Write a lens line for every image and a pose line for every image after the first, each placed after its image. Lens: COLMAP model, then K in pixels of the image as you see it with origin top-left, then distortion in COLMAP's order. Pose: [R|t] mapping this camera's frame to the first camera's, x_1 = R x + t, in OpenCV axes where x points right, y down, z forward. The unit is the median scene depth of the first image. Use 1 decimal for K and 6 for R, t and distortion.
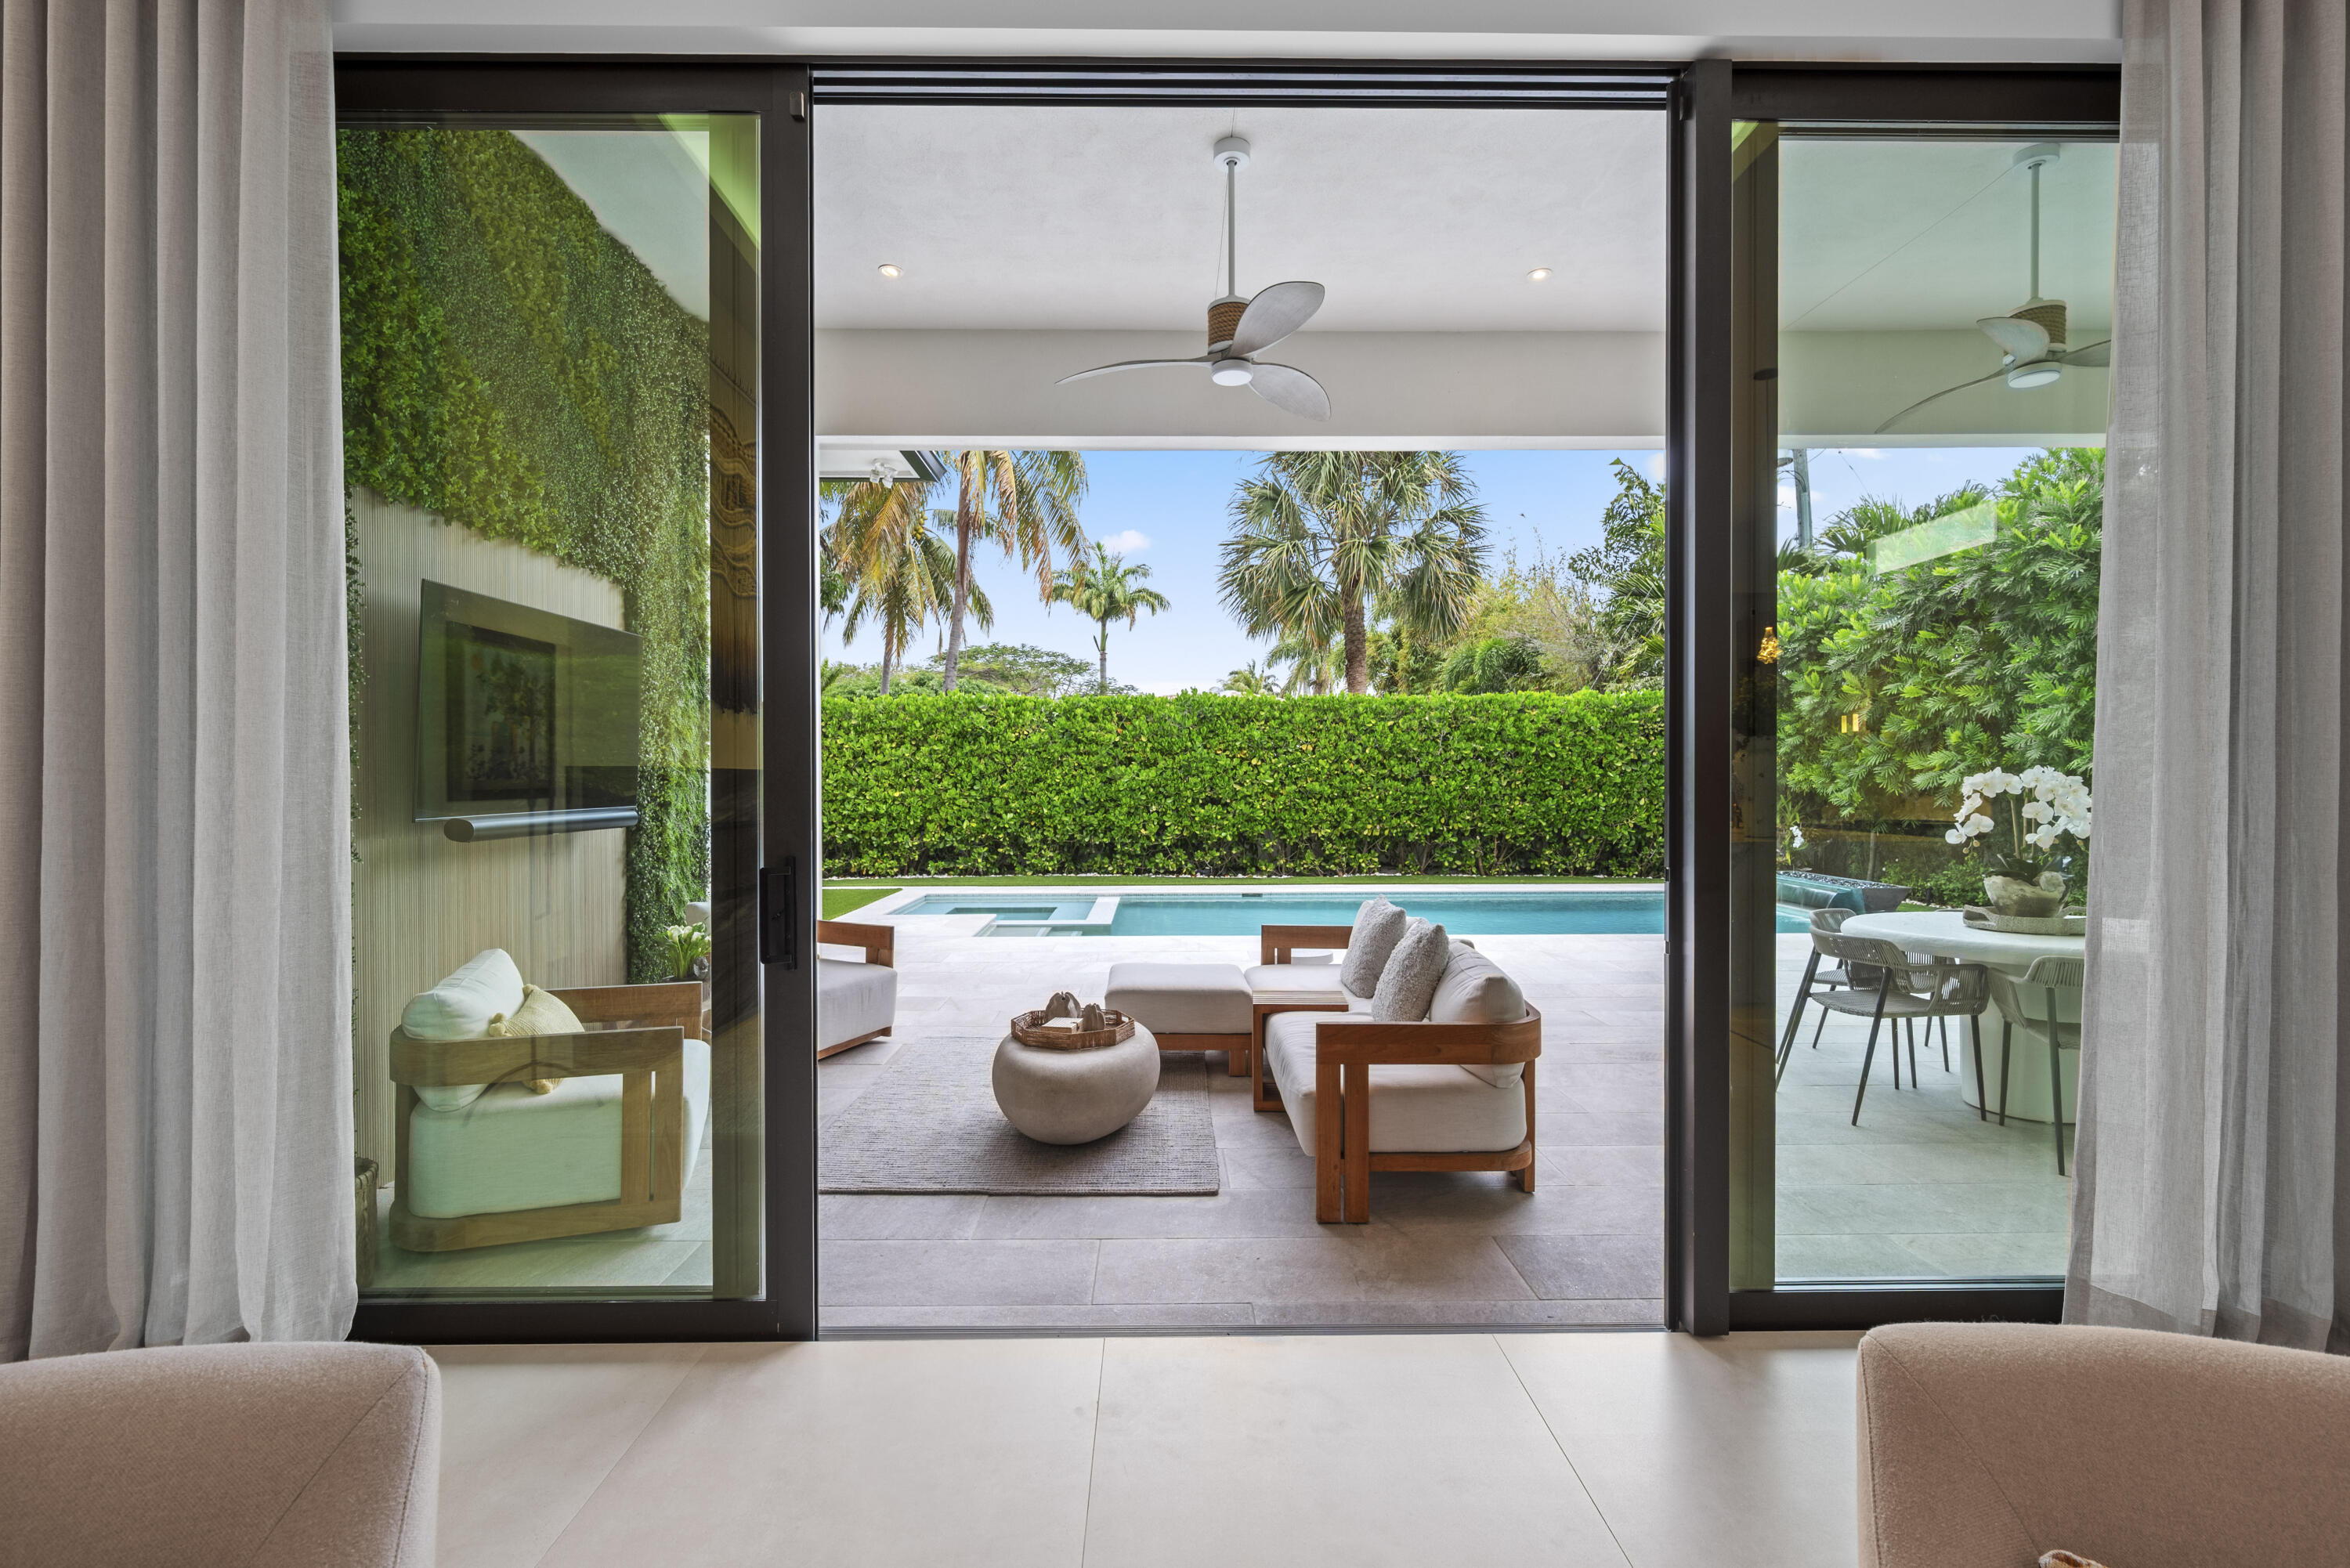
lens RADIAL K [[1029.9, 0, 1175.0], [0, 1029.9, 784.0], [0, 0, 1]] dist [0.002064, 0.000003]
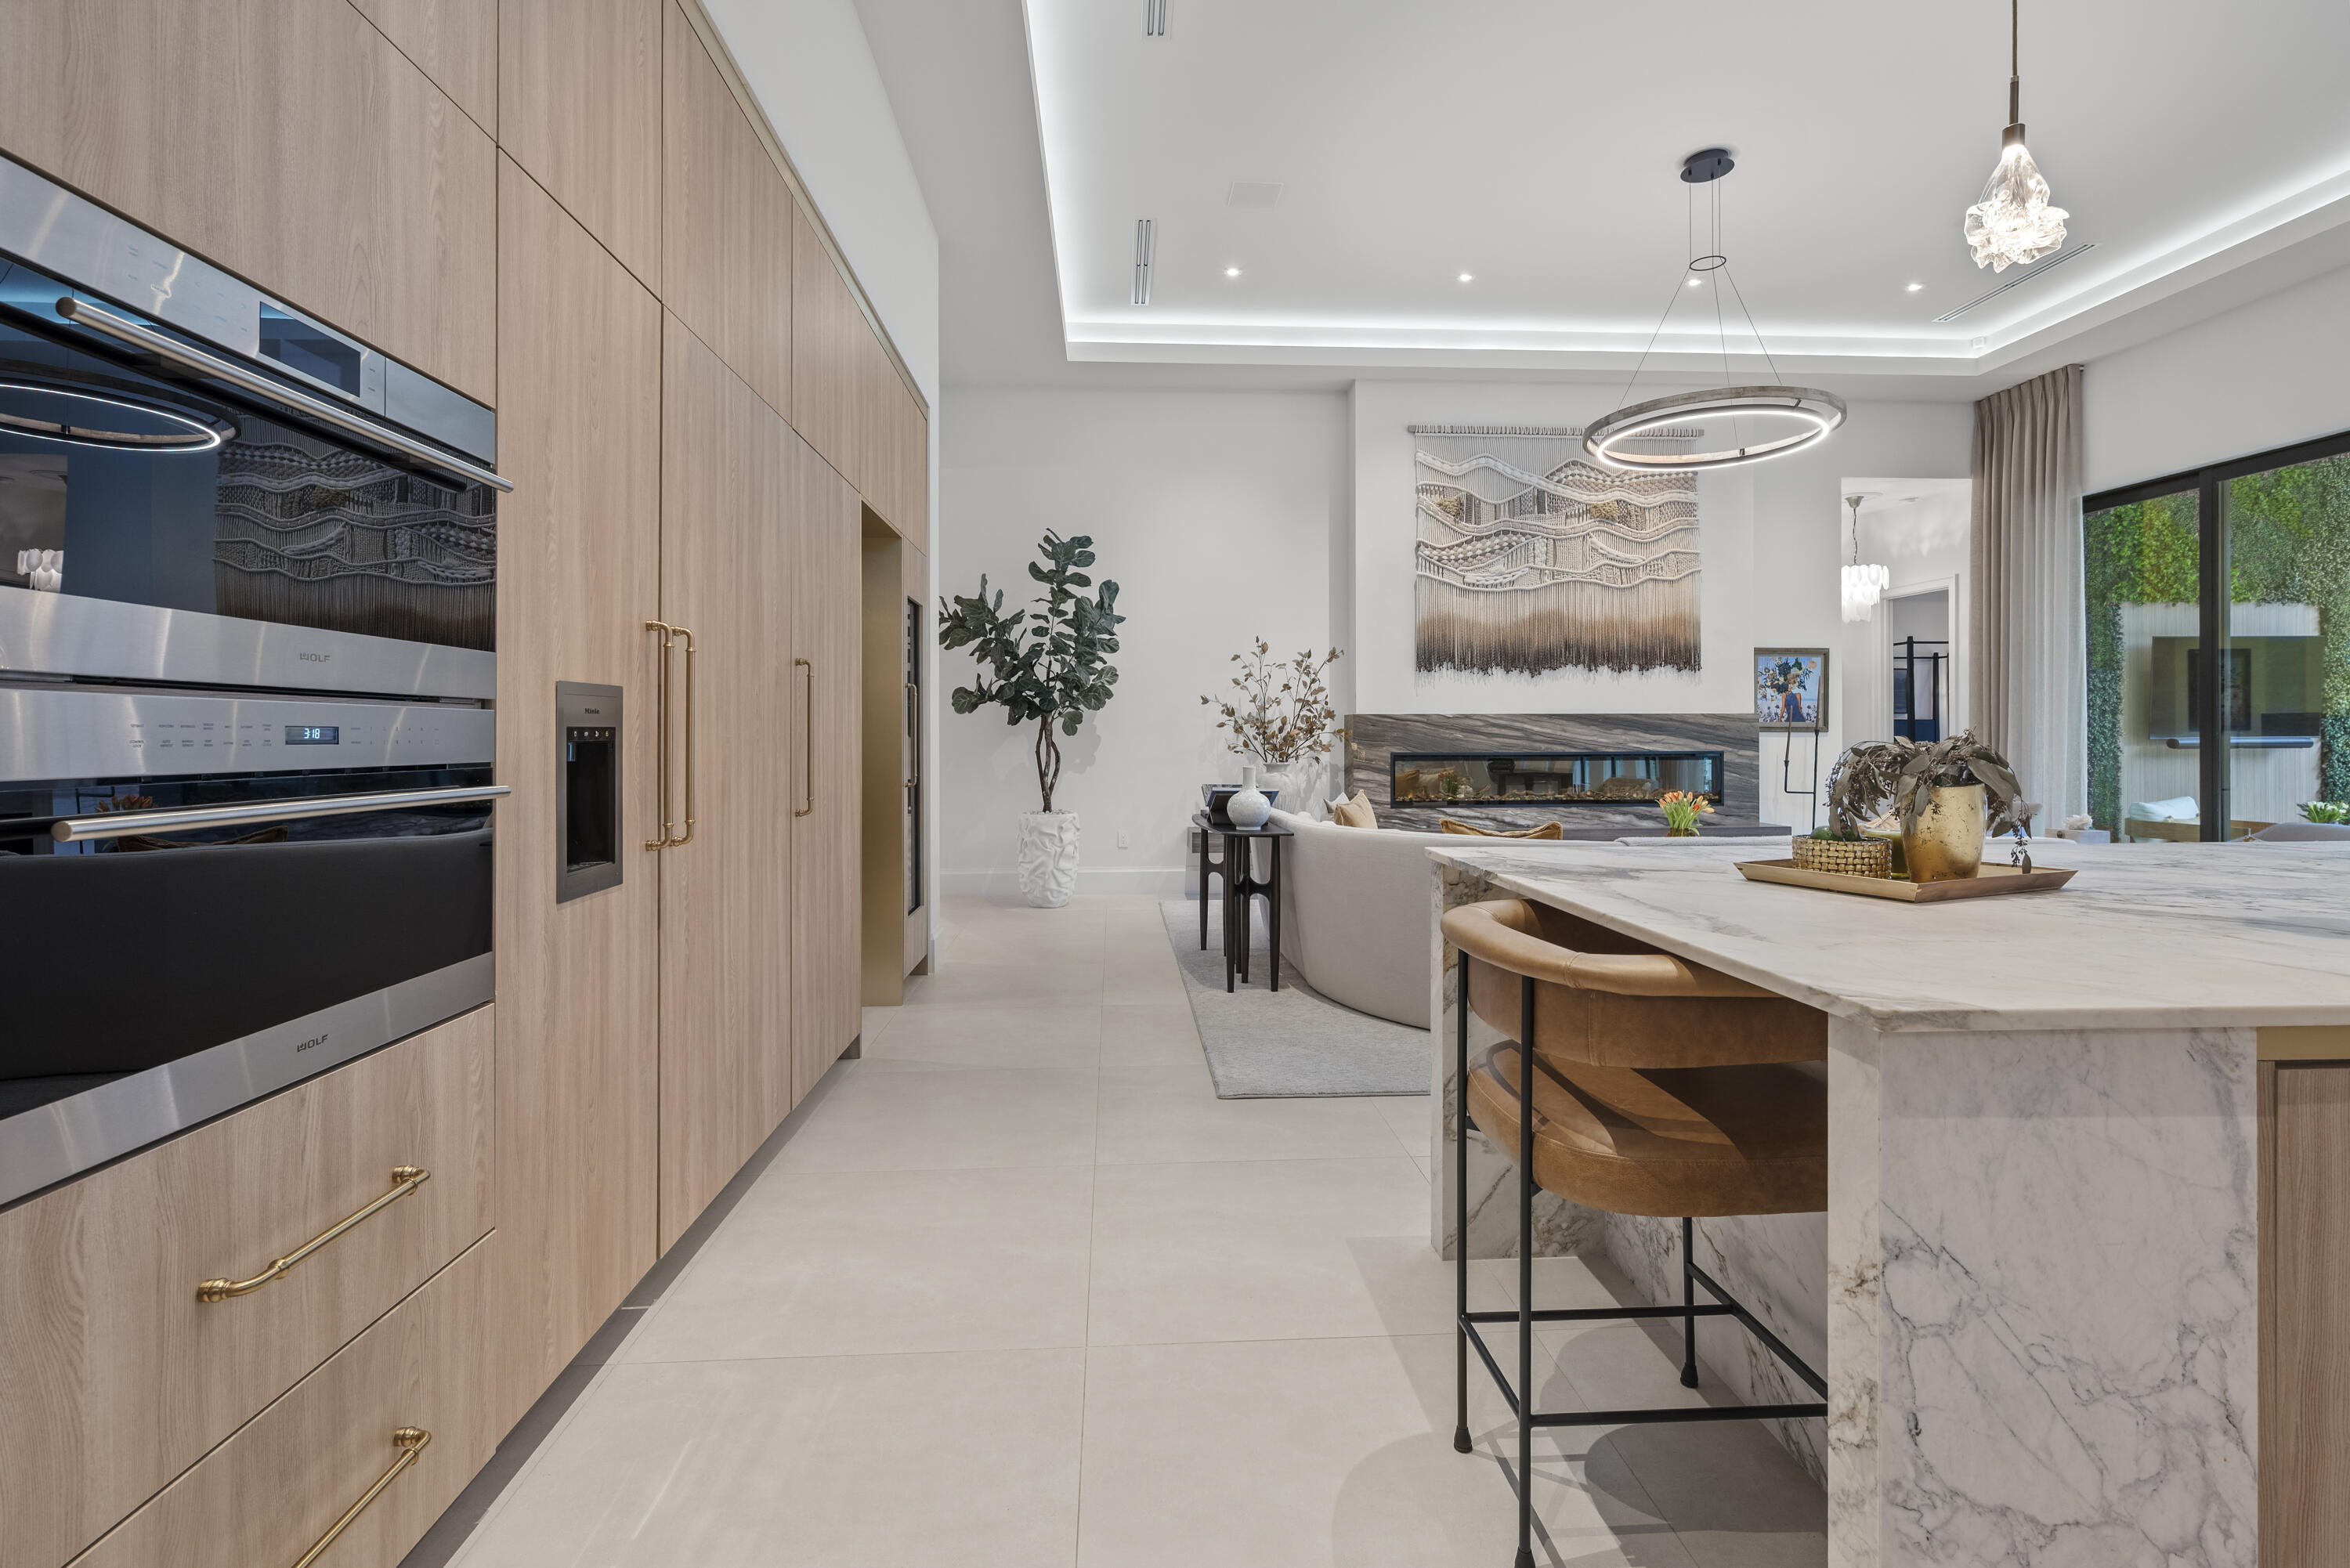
lens RADIAL K [[1074.8, 0, 1184.6], [0, 1074.8, 733.8], [0, 0, 1]] dist [0.000454, 0.000121]
pose [[0.046060, -0.001055, -0.998938, 0.396163], [-0.000075, 0.999999, -0.001060, 0.006593], [0.998939, 0.000124, 0.046060, -0.323719]]
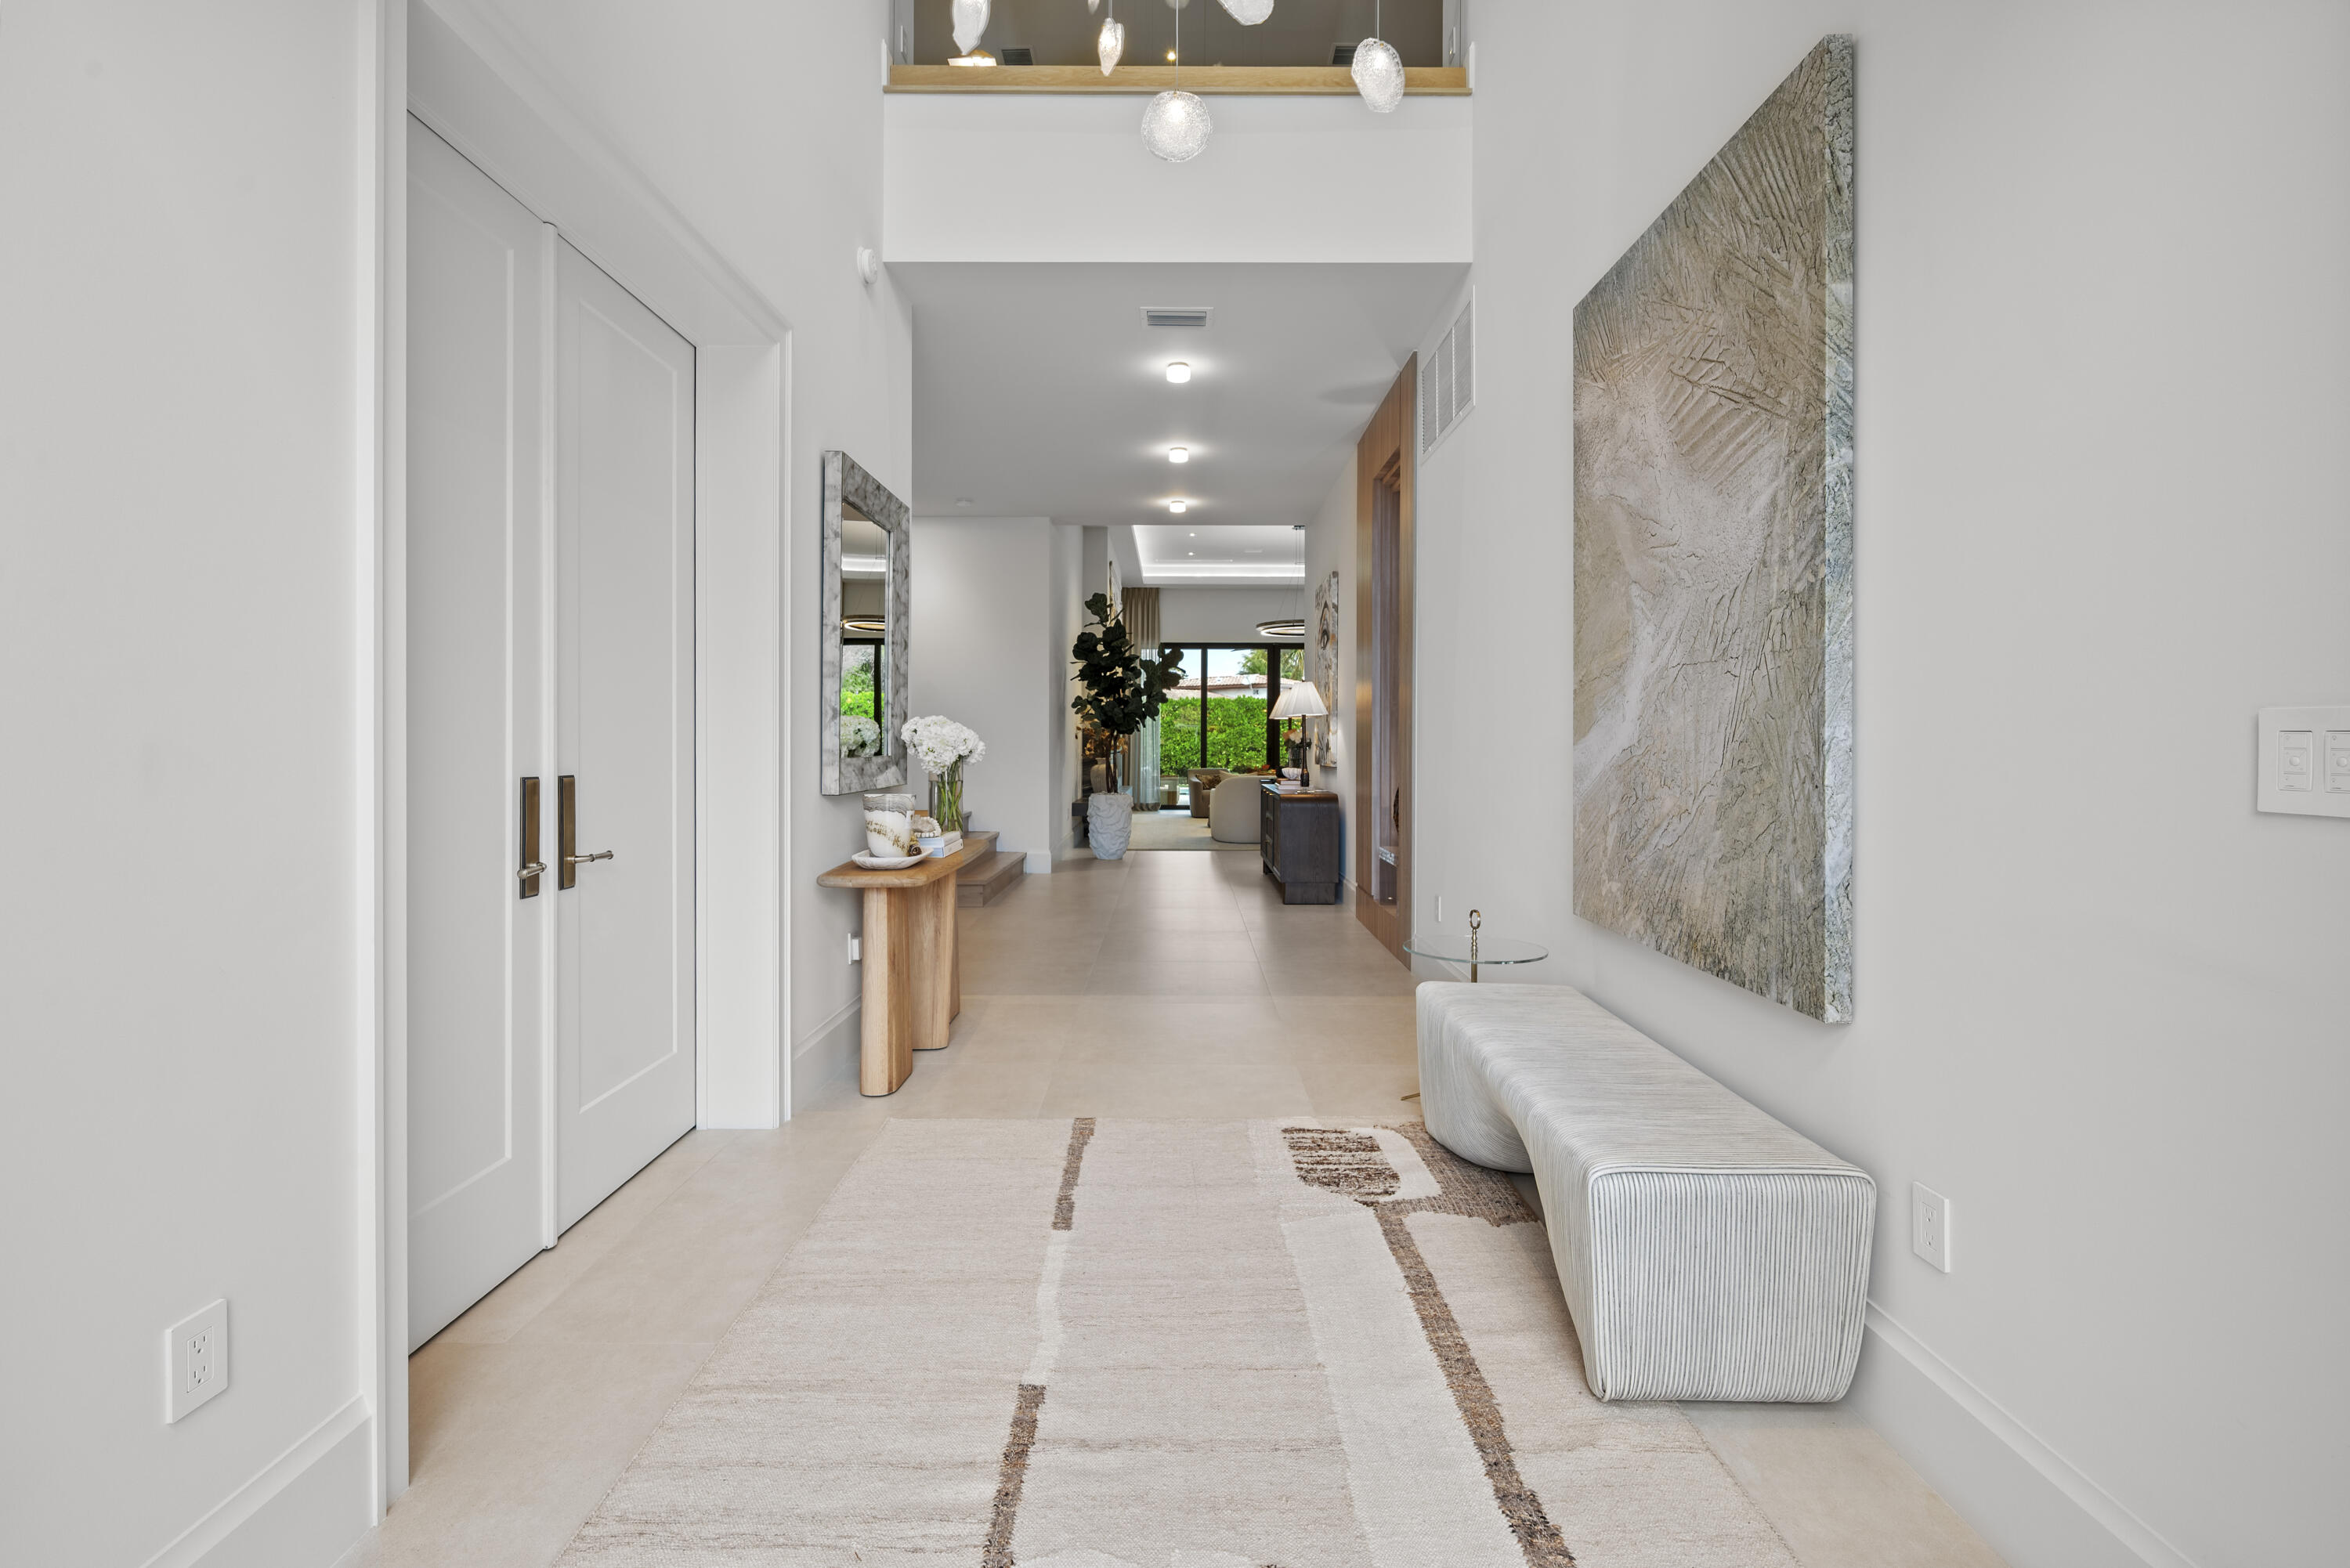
lens RADIAL K [[1035.5, 0, 1174.6], [0, 1035.5, 776.9], [0, 0, 1]] dist [-0.002406, -0.000415]
pose [[0.999812, 0.009882, -0.016657, -0.086087], [-0.009377, 0.999503, 0.030106, 0.010370], [0.016946, -0.029944, 0.999408, -1.118978]]
